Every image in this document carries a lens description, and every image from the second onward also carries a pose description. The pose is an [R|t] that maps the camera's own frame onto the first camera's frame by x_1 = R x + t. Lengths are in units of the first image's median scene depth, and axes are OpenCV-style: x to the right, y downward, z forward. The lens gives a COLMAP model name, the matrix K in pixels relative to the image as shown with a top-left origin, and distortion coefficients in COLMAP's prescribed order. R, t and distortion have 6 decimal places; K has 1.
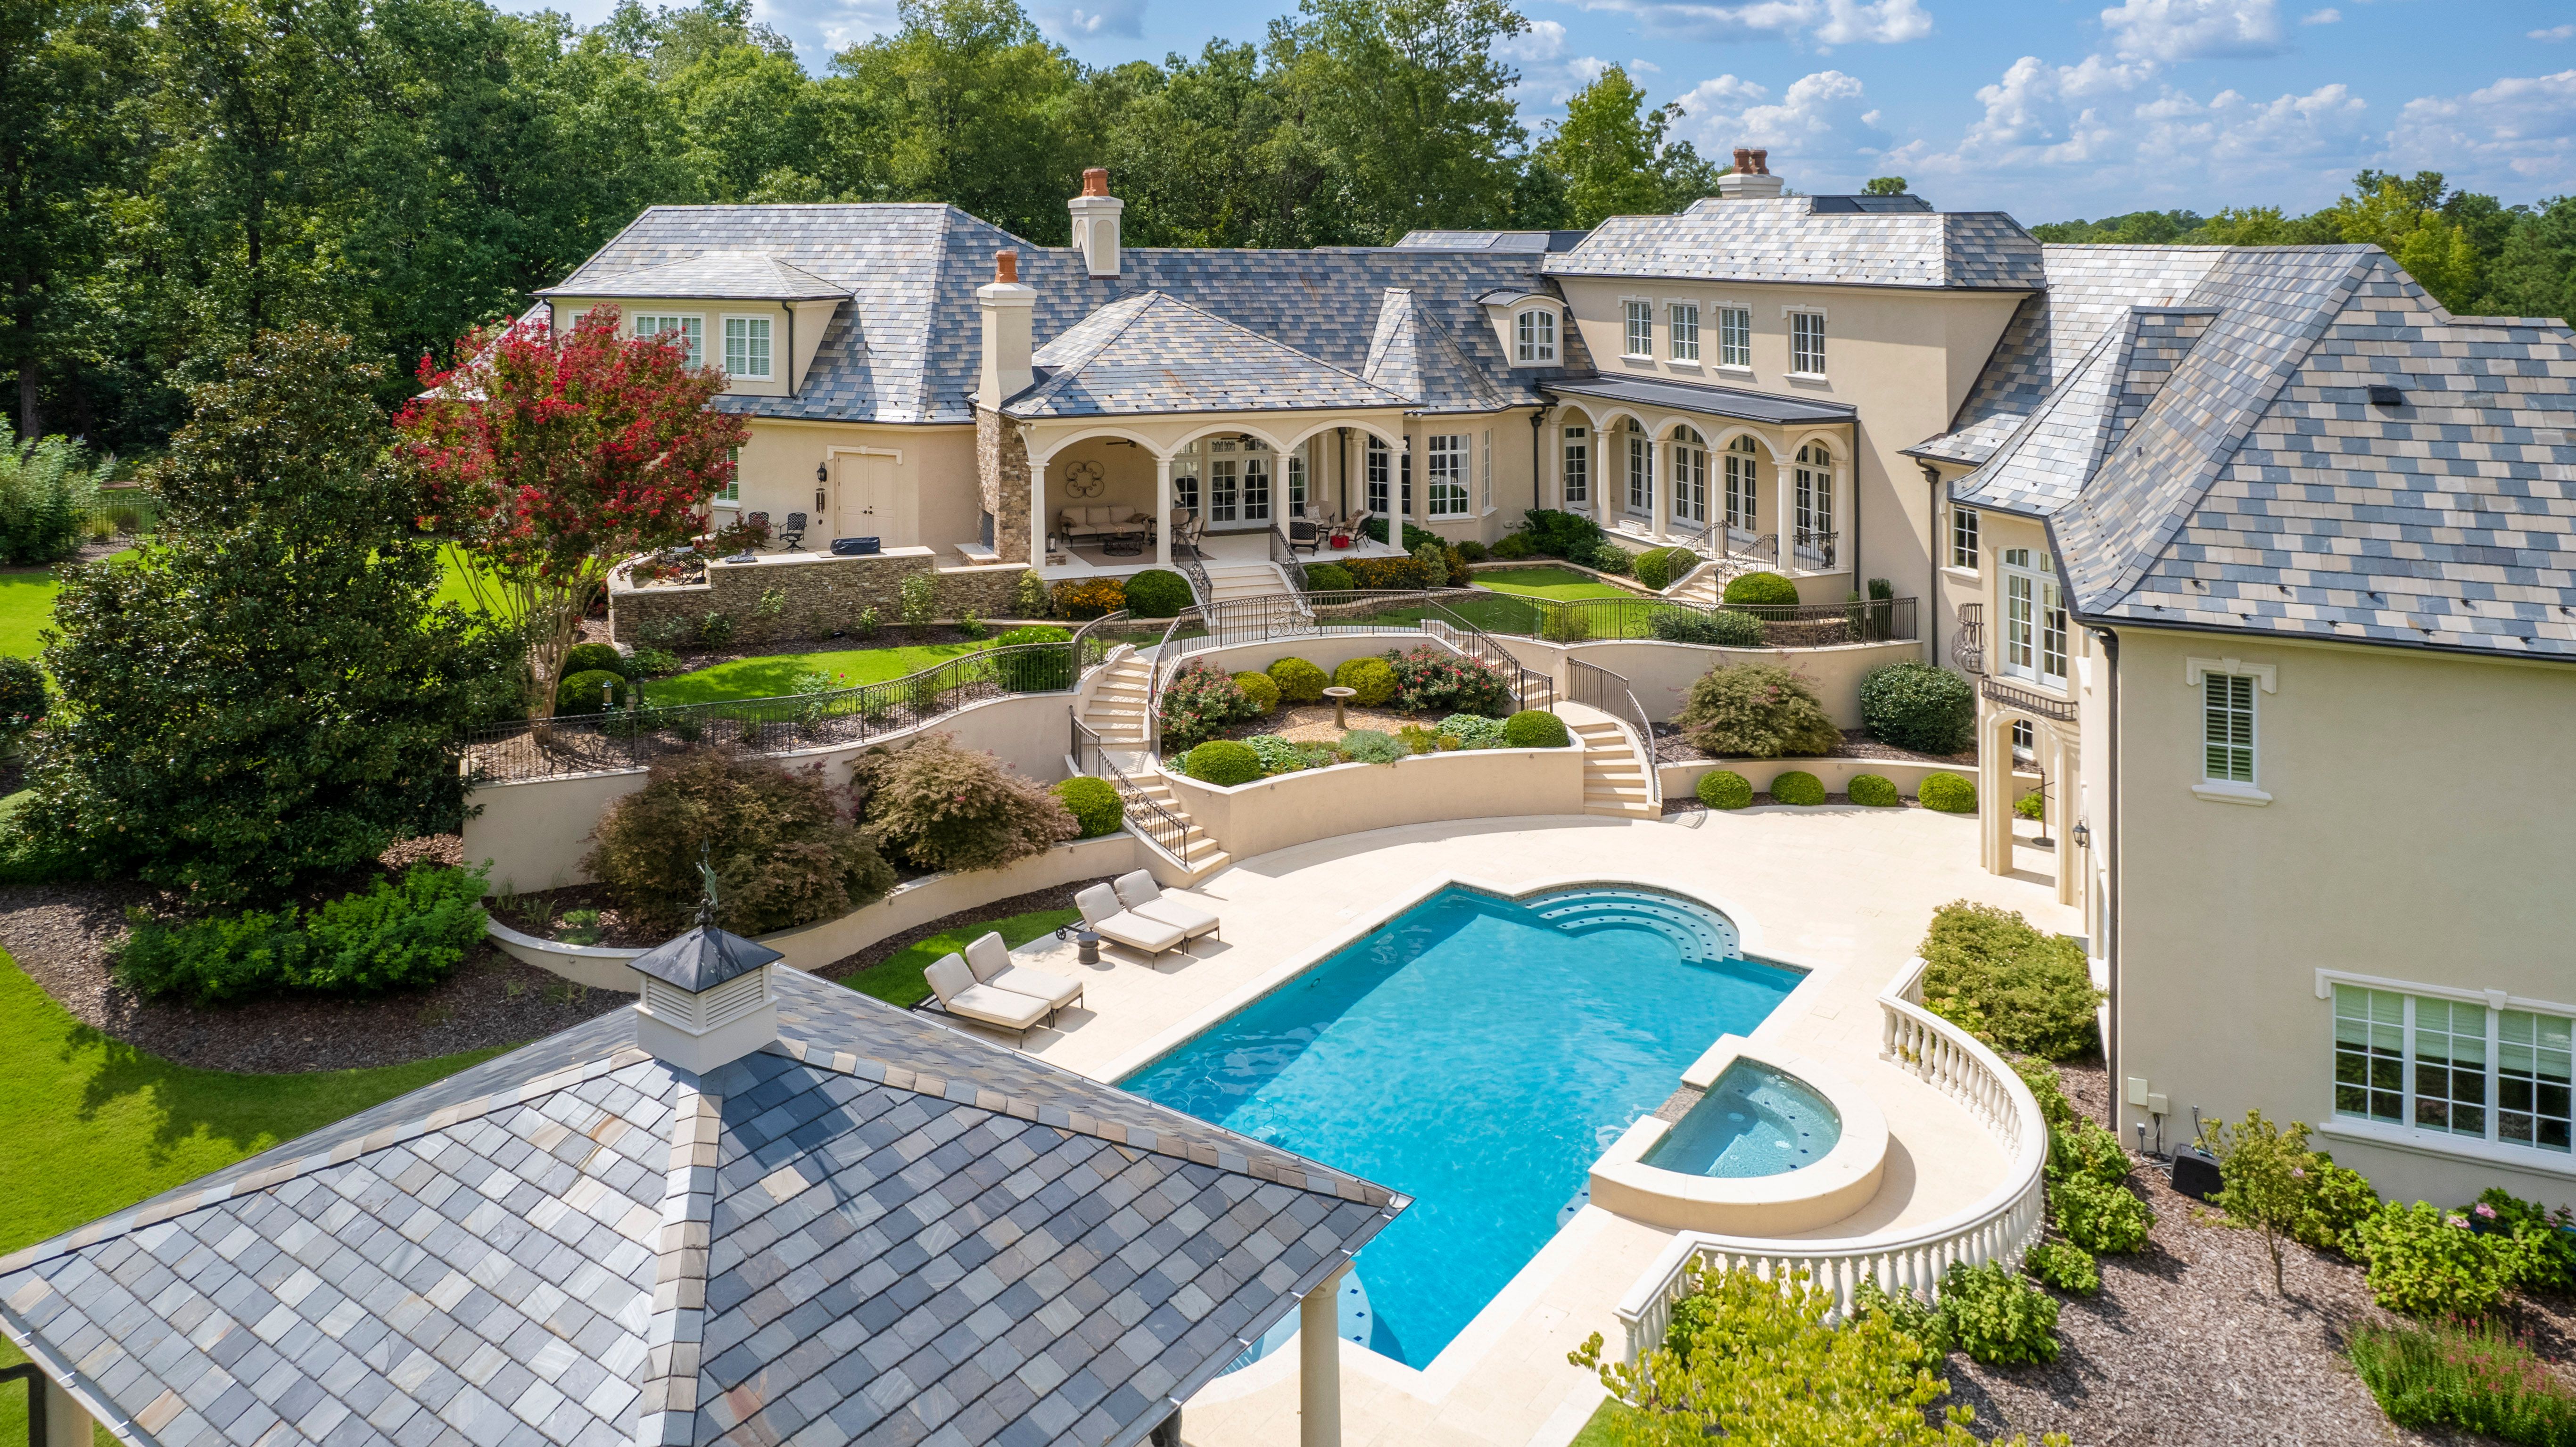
lens RADIAL K [[1628.5, 0, 1288.0], [0, 1628.5, 723.5], [0, 0, 1]] dist [-0.044531, 0.001737]
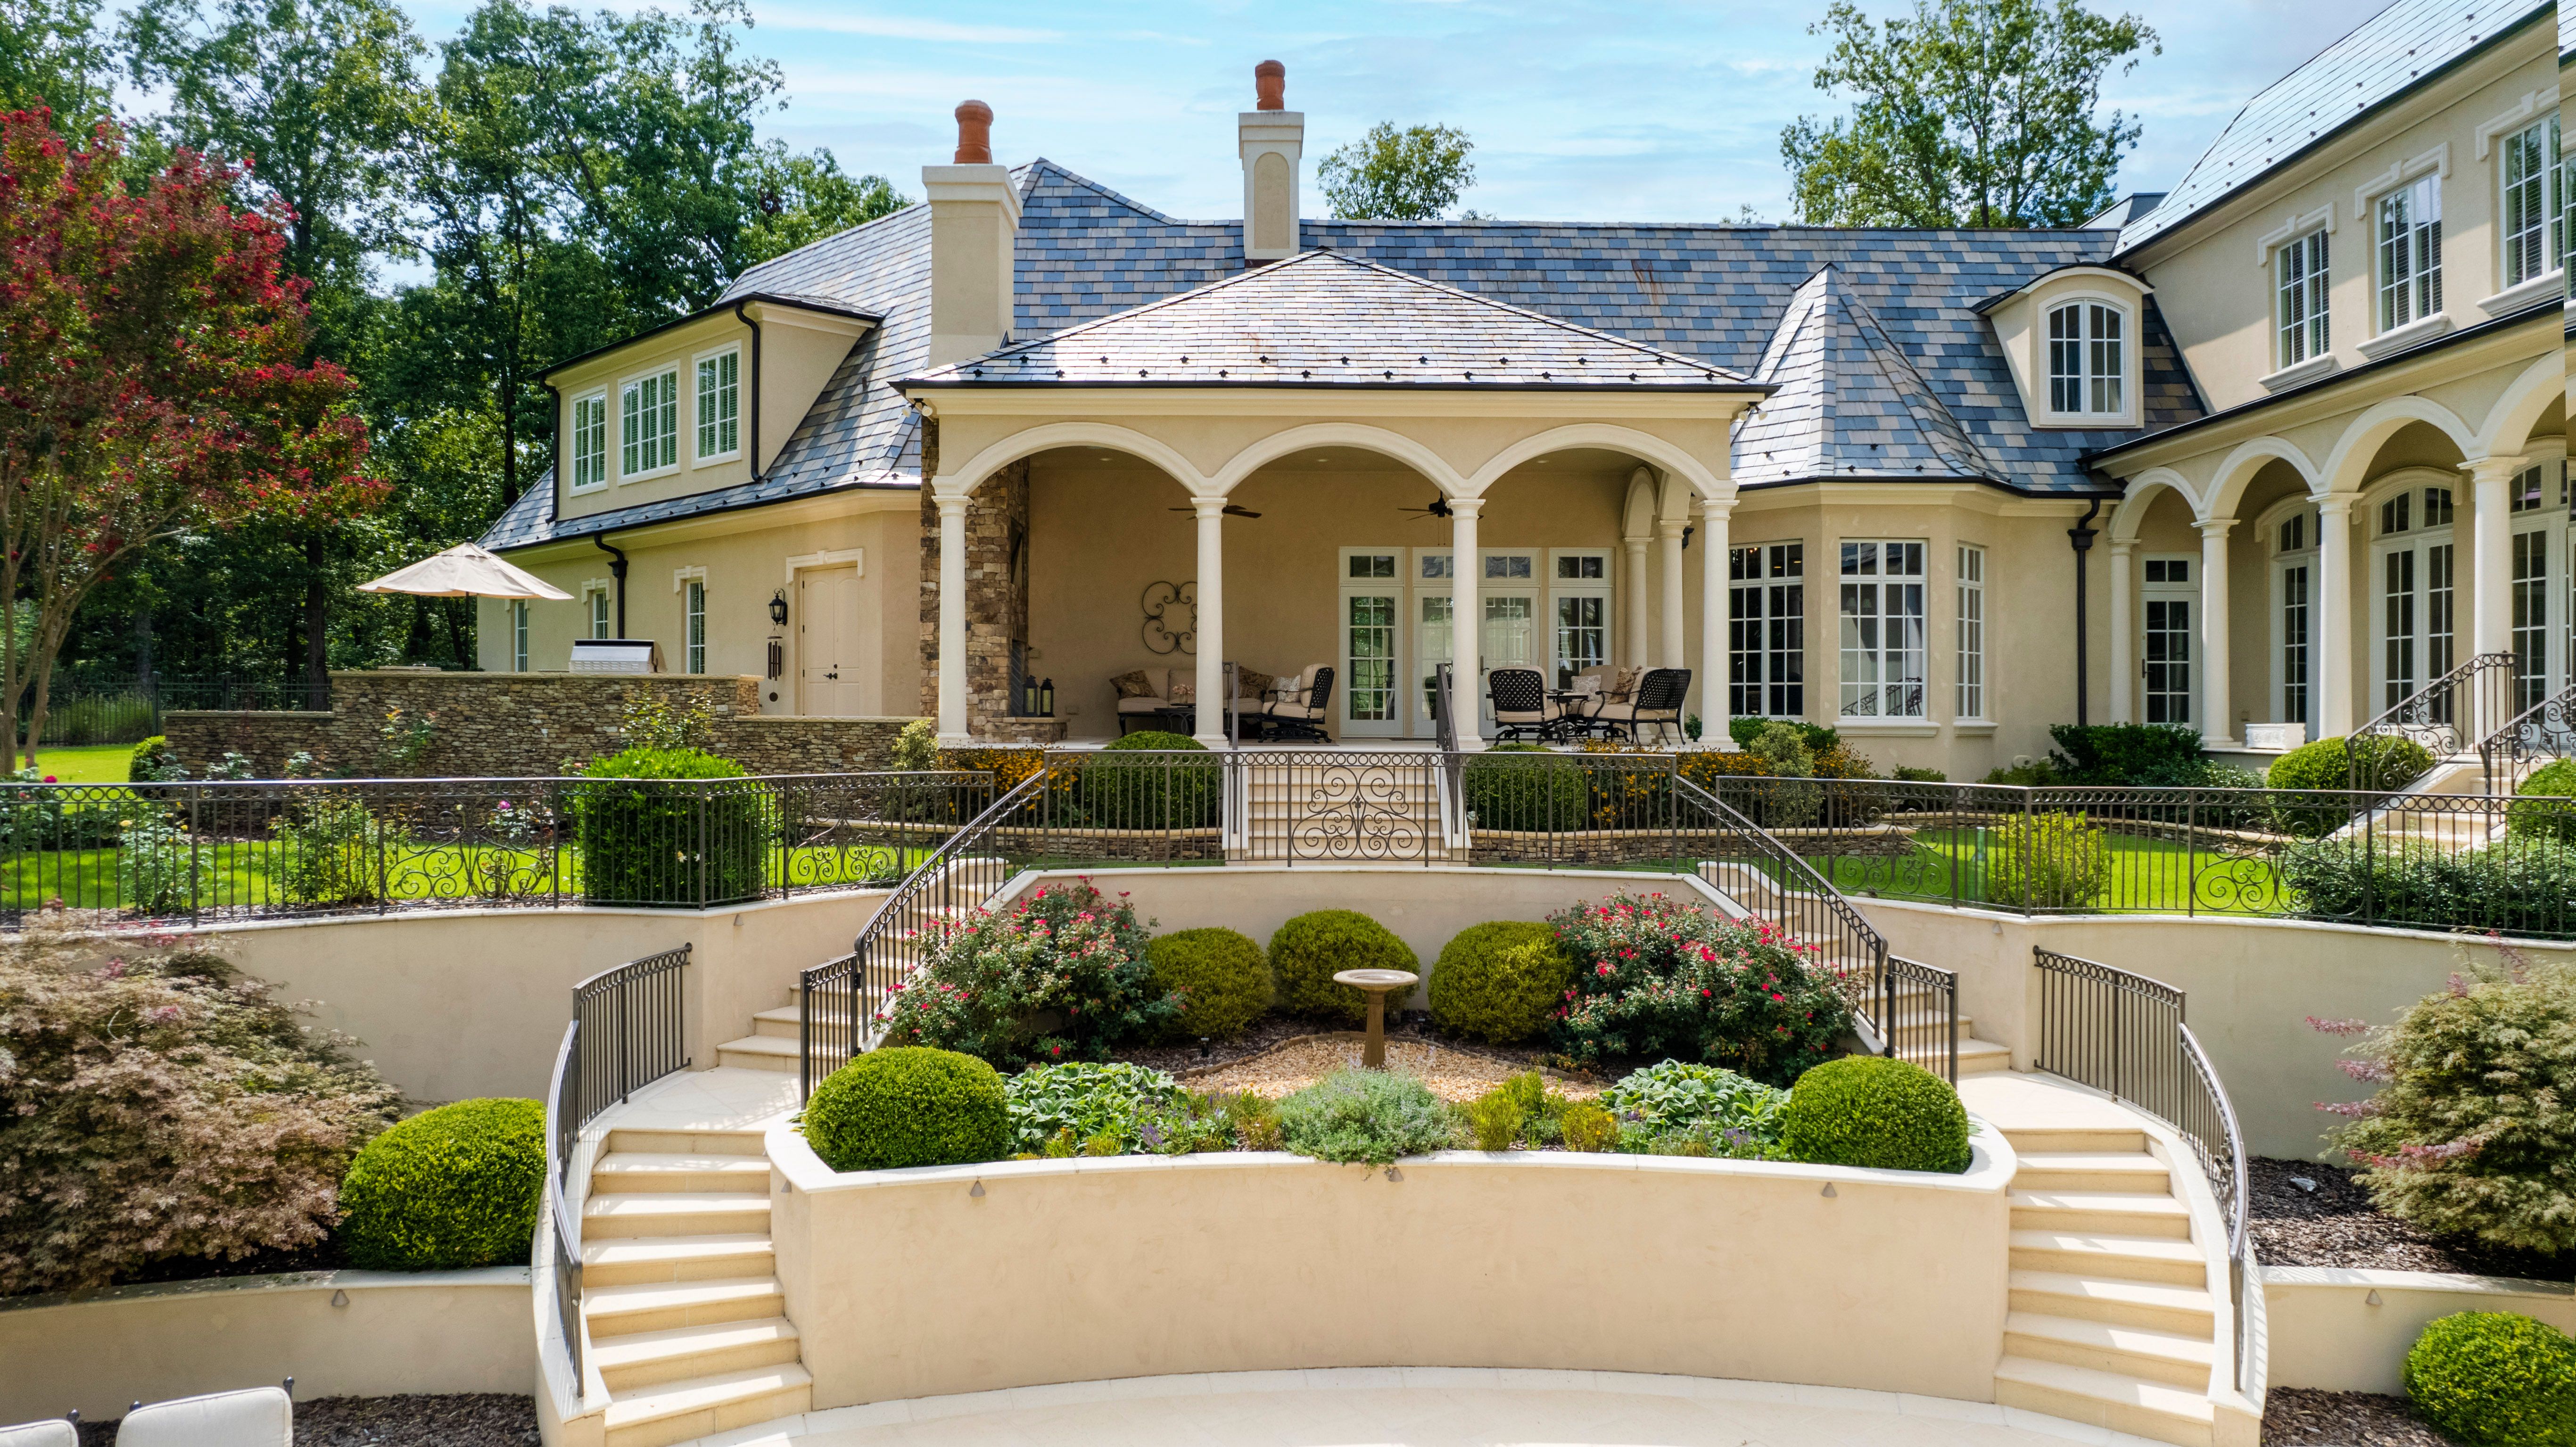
lens RADIAL K [[2290.9, 0, 1288.0], [0, 2290.9, 723.5], [0, 0, 1]] dist [-0.255997, 0.382848]
pose [[0.967751, 0.070483, -0.241849, 0.103209], [-0.118778, 0.974311, -0.191339, 0.018910], [0.222150, 0.213895, 0.951261, 0.396975]]
